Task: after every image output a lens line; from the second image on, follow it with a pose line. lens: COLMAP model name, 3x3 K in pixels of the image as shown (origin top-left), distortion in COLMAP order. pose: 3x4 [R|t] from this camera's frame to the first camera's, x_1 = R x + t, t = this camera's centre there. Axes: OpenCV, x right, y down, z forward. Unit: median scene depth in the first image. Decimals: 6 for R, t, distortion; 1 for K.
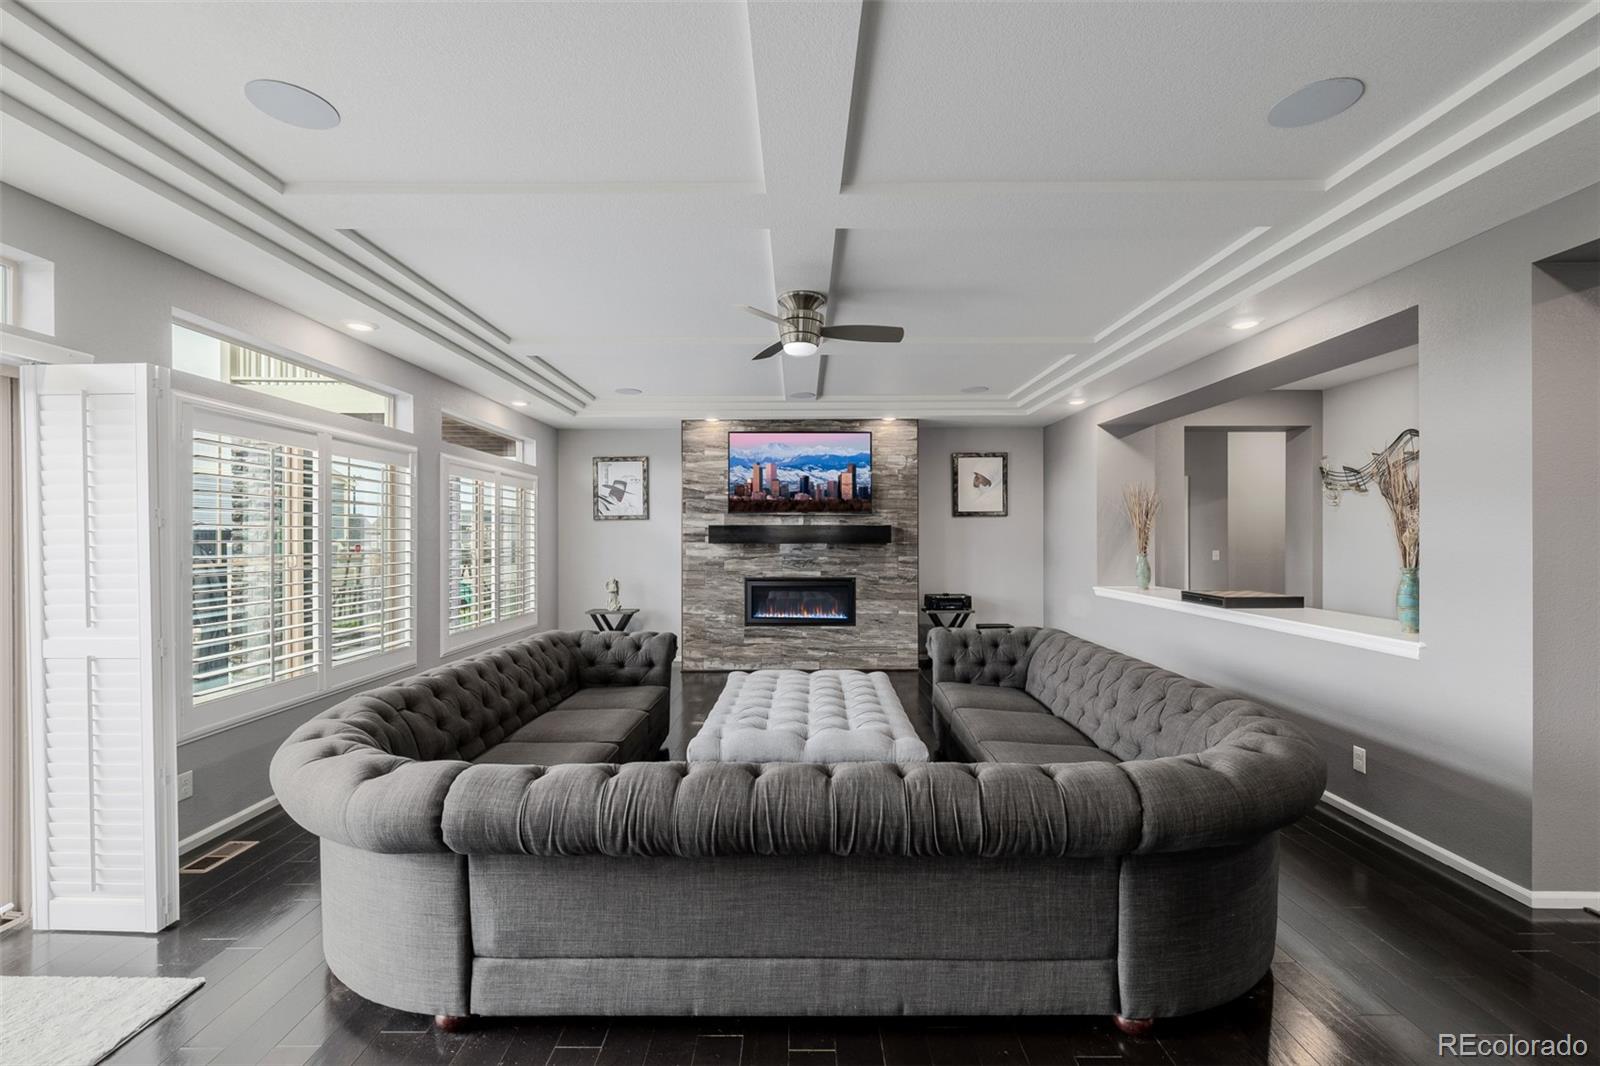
lens RADIAL K [[636.6, 0, 800.0], [0, 636.6, 533.0], [0, 0, 1]] dist [0.000486, 0.000006]
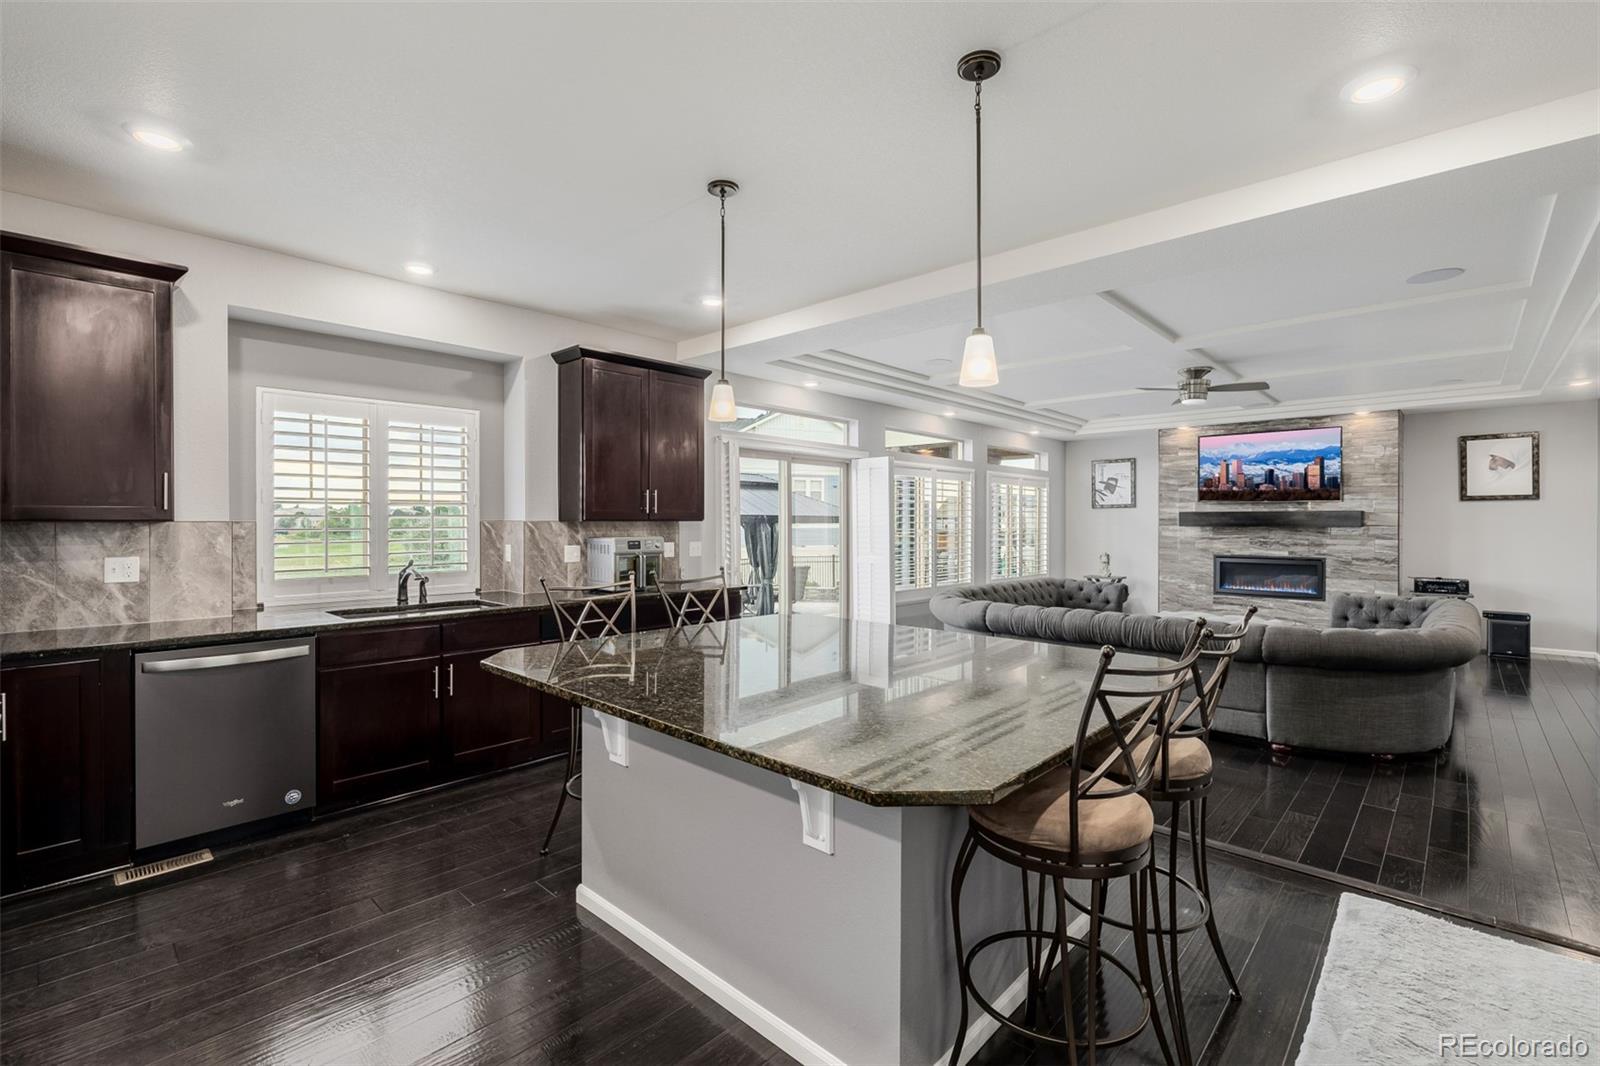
lens RADIAL K [[745.5, 0, 760.3], [0, 745.5, 526.3], [0, 0, 1]] dist [0.001019, 0.000343]
pose [[0.689746, 0.007235, -0.724015, 0.349936], [0.002532, 0.999920, 0.012405, -0.003998], [0.724047, -0.010389, 0.689673, -0.616381]]
